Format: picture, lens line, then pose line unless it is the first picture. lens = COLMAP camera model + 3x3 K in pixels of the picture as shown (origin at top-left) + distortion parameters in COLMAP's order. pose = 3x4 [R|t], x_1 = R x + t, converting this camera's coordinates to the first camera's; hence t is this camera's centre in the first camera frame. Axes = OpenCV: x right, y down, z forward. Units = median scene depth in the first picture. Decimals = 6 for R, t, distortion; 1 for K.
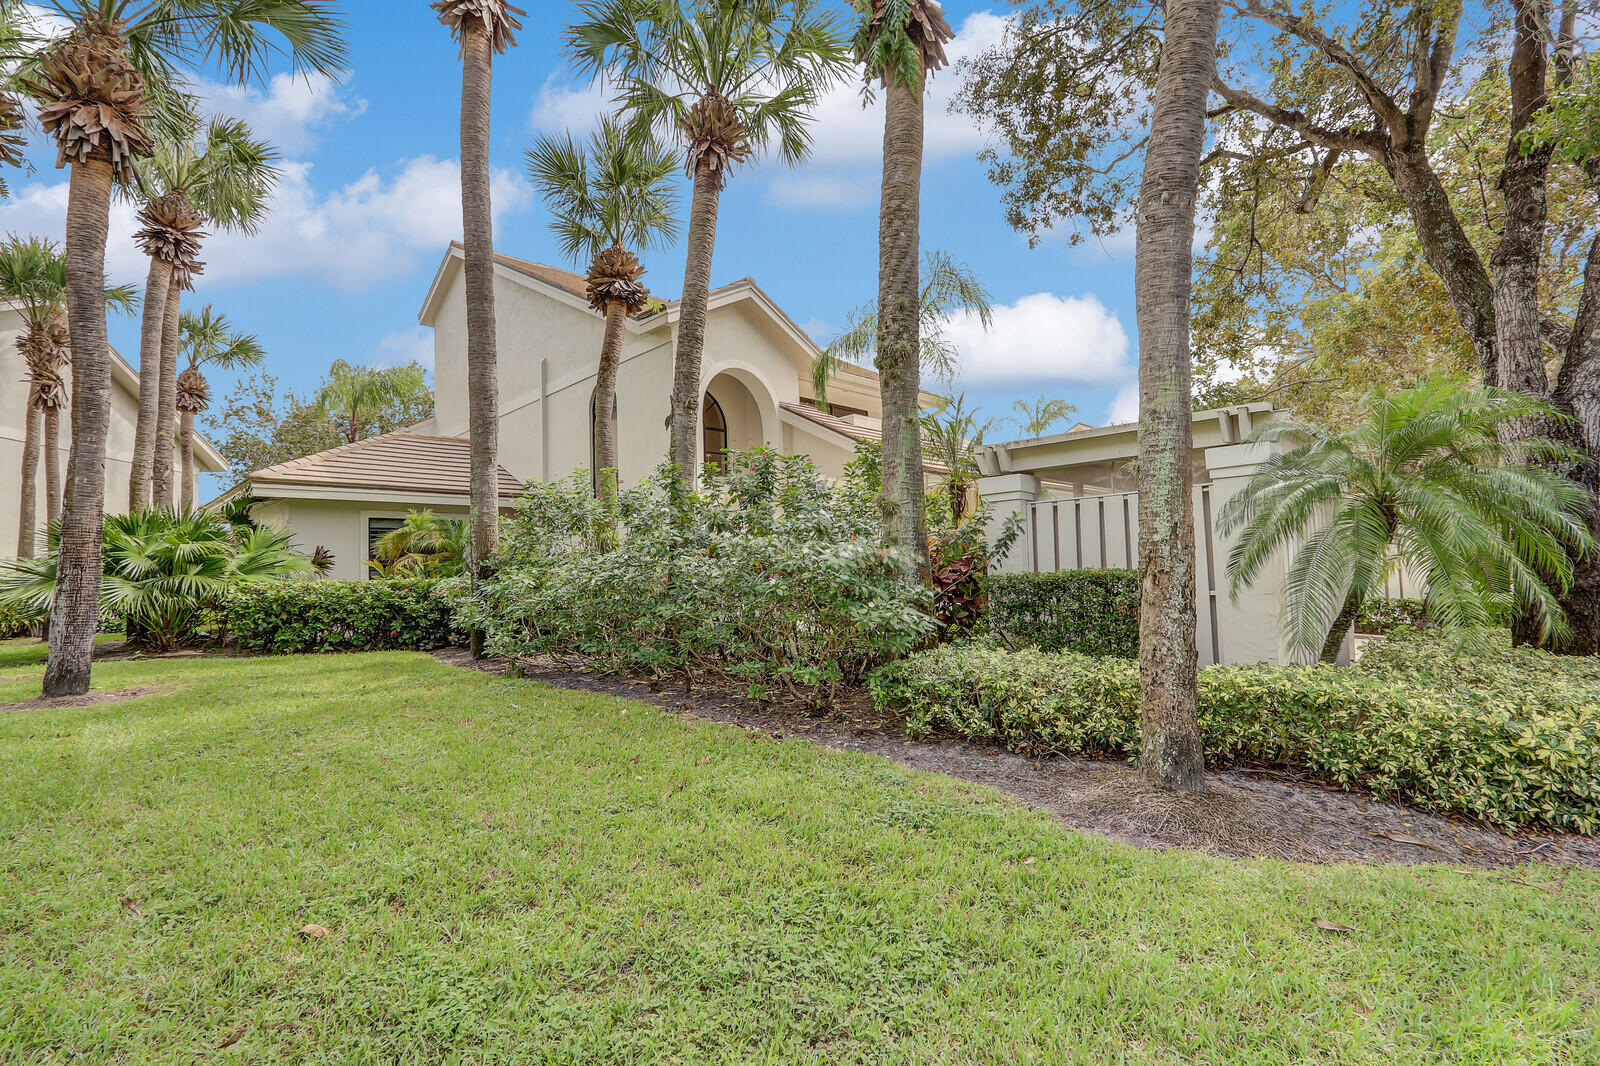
lens RADIAL K [[758.4, 0, 795.1], [0, 758.4, 539.6], [0, 0, 1]] dist [-0.021425, 0.004970]
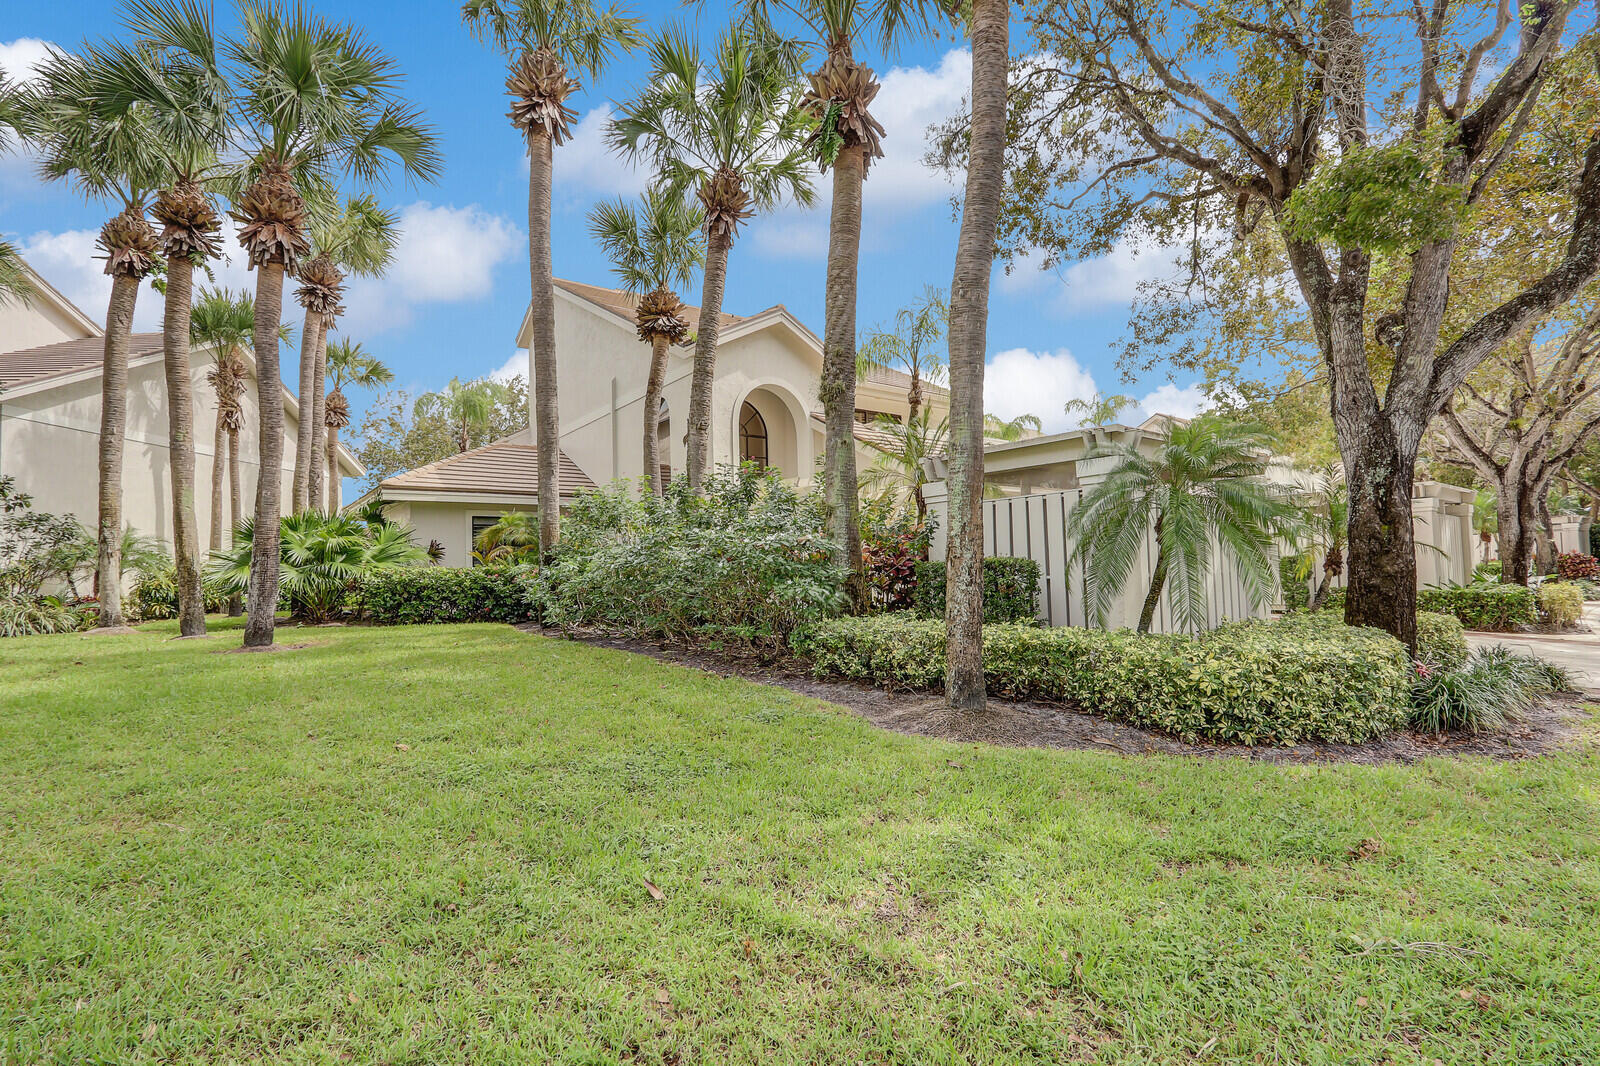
lens RADIAL K [[767.5, 0, 794.0], [0, 767.5, 538.8], [0, 0, 1]] dist [-0.018240, 0.000720]
pose [[0.990598, -0.001918, -0.136790, 0.159891], [0.003146, 0.999957, 0.008767, -0.002468], [0.136768, -0.009115, 0.990561, -0.203047]]
